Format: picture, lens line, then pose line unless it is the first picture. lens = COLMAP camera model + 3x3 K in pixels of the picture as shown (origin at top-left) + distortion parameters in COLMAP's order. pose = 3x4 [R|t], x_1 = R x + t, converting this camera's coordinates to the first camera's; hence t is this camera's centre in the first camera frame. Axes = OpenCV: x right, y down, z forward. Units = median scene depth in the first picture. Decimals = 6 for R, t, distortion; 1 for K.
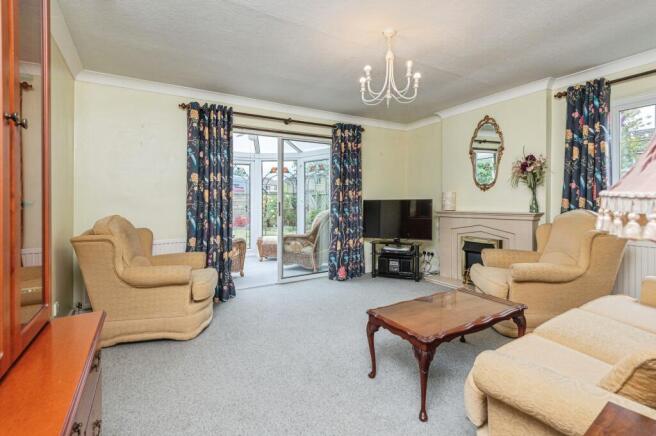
lens RADIAL K [[300.8, 0, 328.6], [0, 300.8, 213.7], [0, 0, 1]] dist [-0.000587, -0.002227]
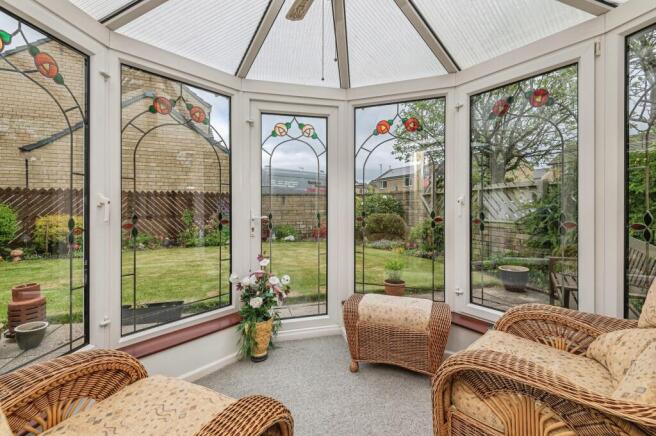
lens RADIAL K [[300.8, 0, 327.1], [0, 300.8, 216.2], [0, 0, 1]] dist [-0.000587, -0.002227]
pose [[0.965013, 0.005147, -0.262153, -0.149141], [-0.008140, 0.999913, -0.010333, -0.017700], [0.262077, 0.012106, 0.964971, 0.591120]]
